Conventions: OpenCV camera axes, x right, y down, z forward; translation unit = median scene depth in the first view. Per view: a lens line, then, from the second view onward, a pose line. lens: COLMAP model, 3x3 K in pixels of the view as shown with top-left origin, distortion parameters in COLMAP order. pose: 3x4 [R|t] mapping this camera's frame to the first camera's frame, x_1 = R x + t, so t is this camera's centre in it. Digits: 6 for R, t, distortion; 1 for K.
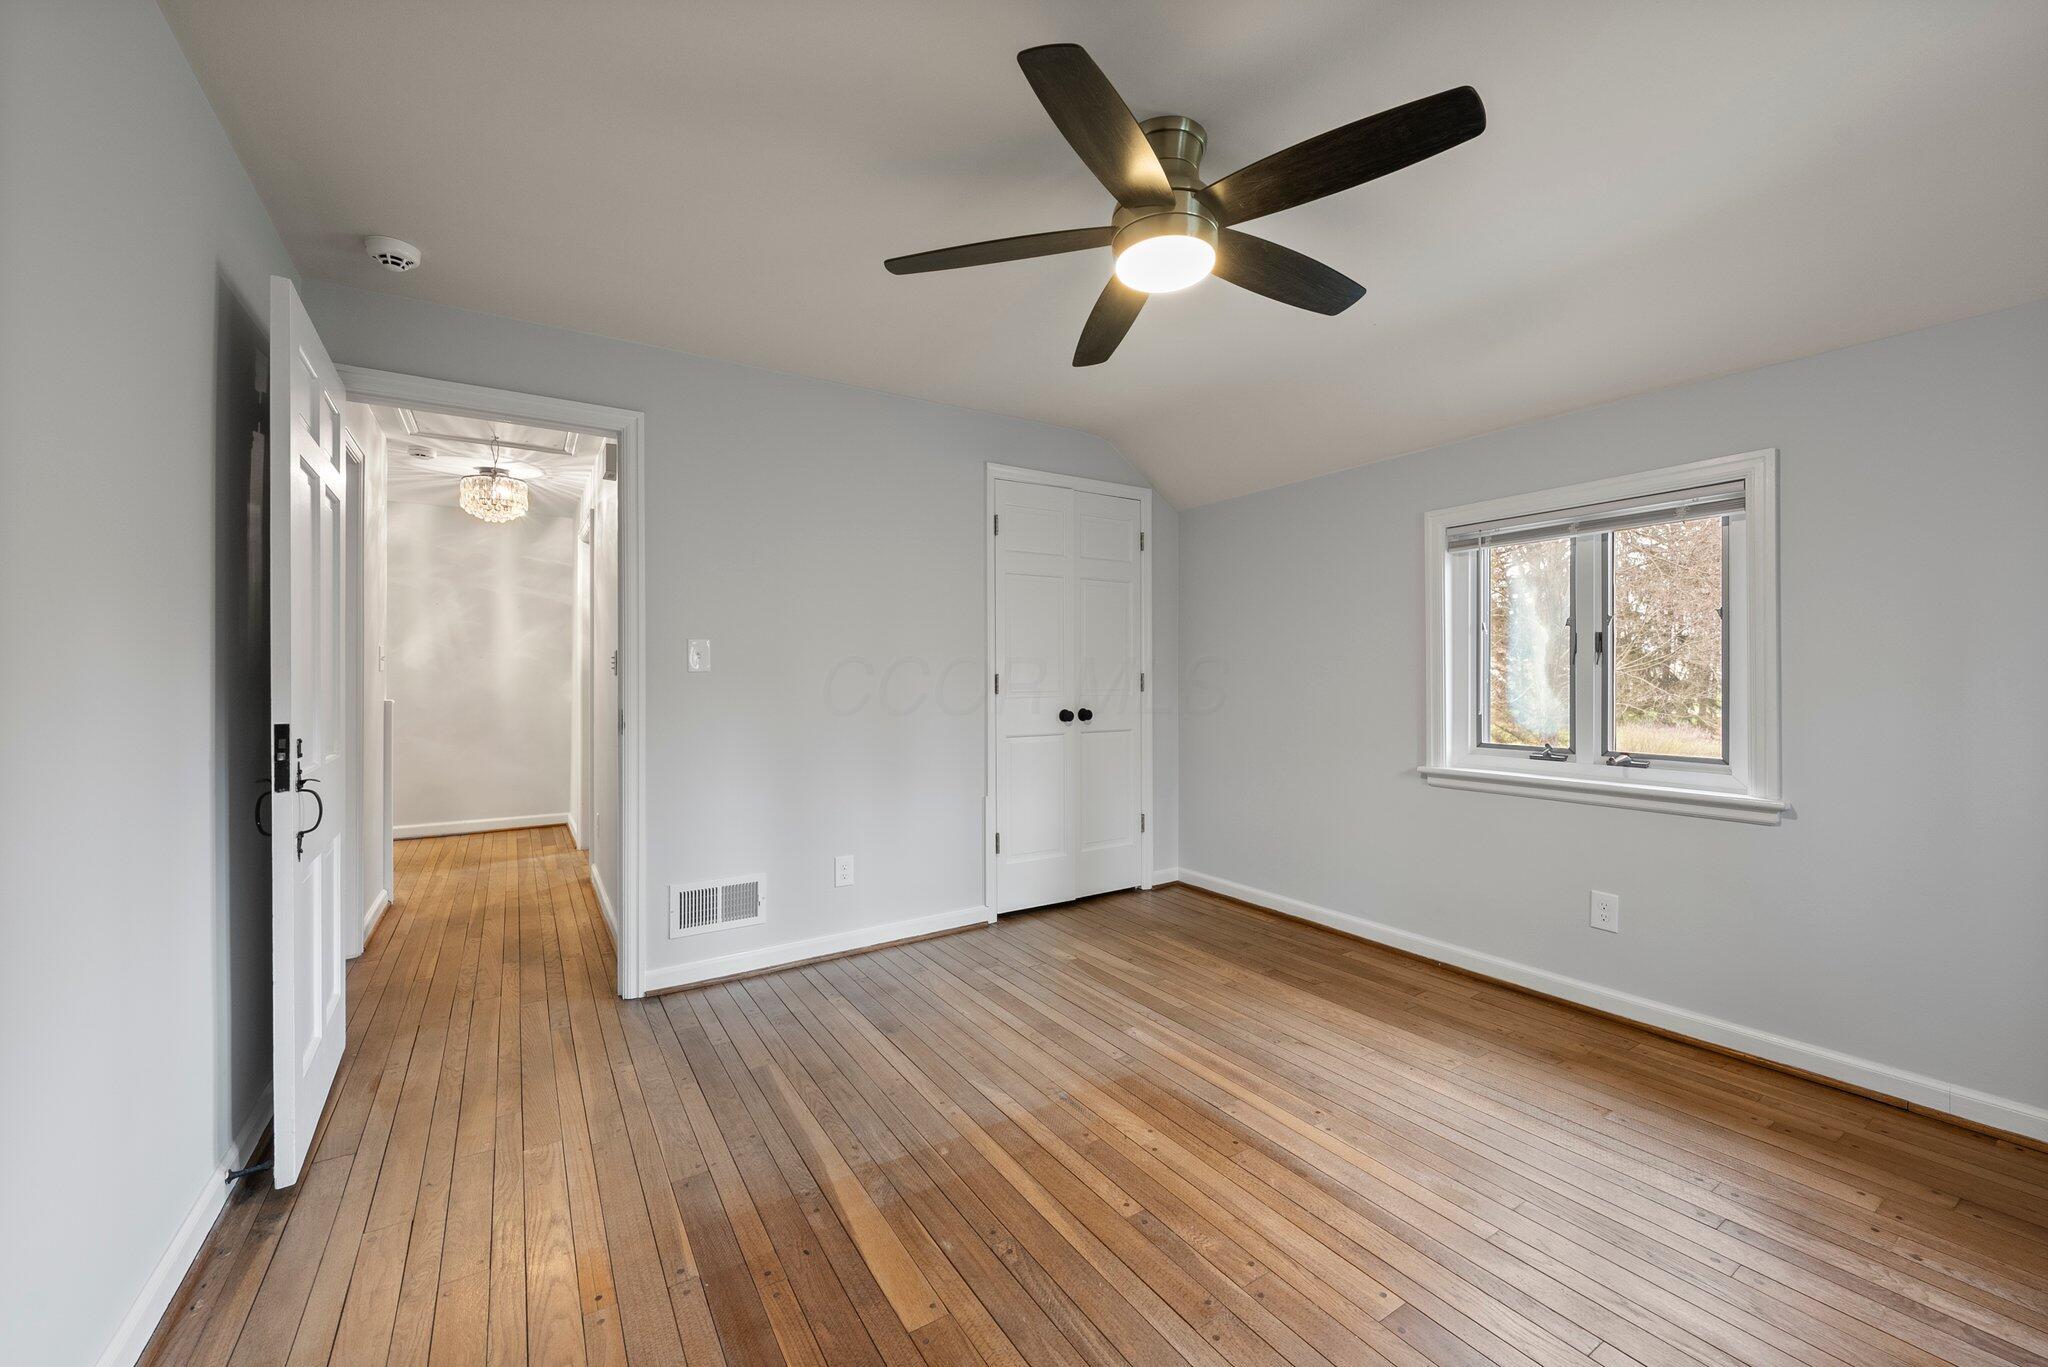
lens RADIAL K [[788.6, 0, 1022.8], [0, 788.6, 681.1], [0, 0, 1]] dist [0.001358, 0.000275]
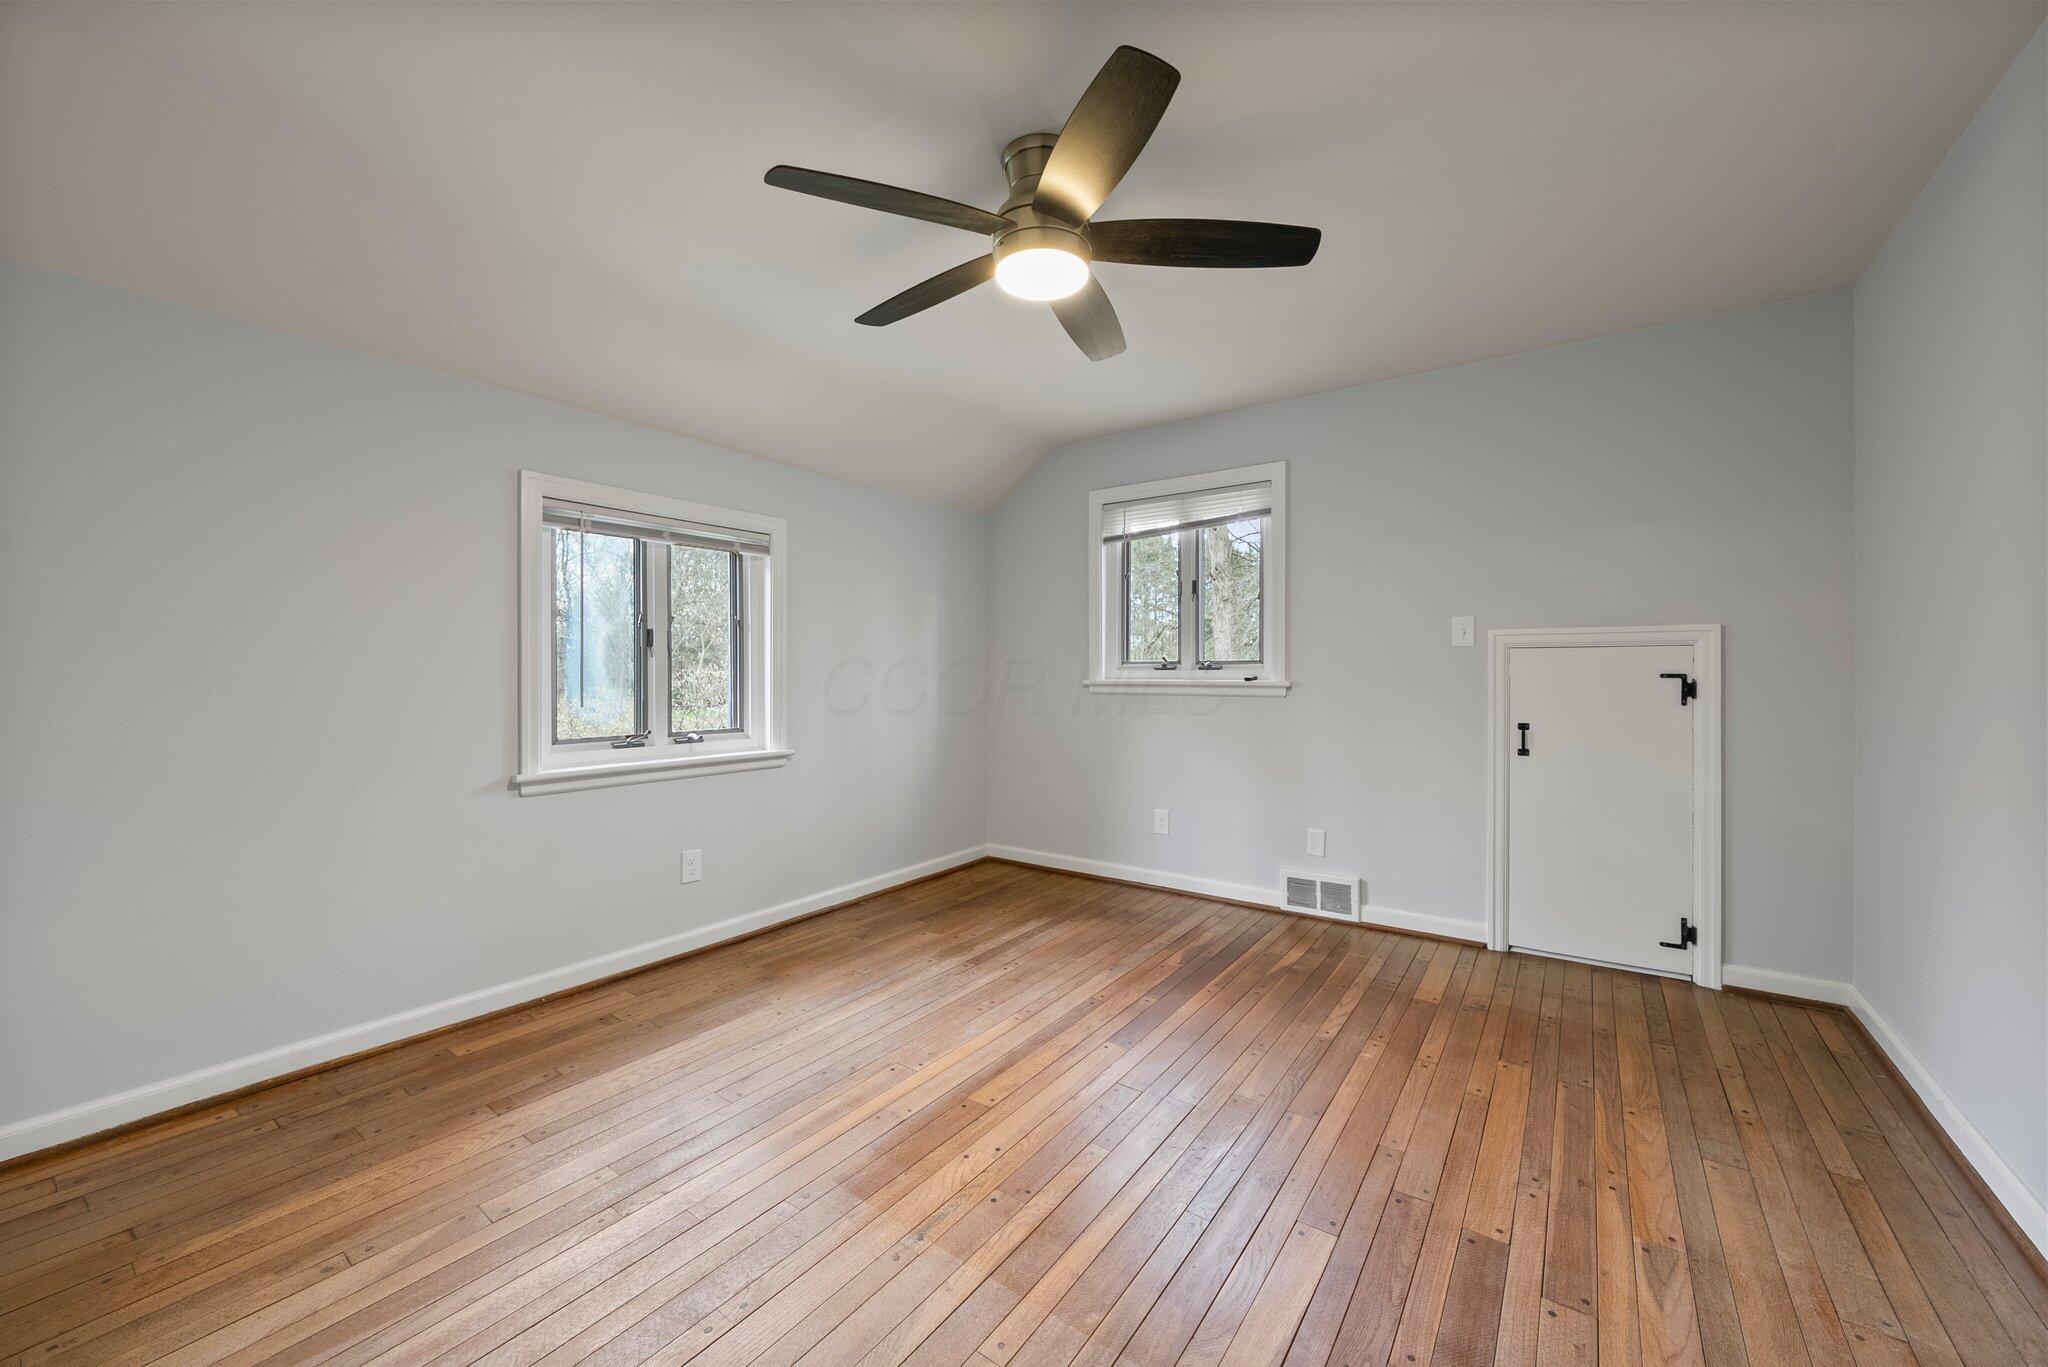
lens RADIAL K [[788.6, 0, 1021.5], [0, 788.6, 677.0], [0, 0, 1]] dist [0.001358, 0.000275]
pose [[-0.368489, -0.001454, 0.929631, -0.546747], [0.002843, 0.999992, 0.002691, 0.005420], [-0.929628, 0.003634, -0.368482, 0.971491]]
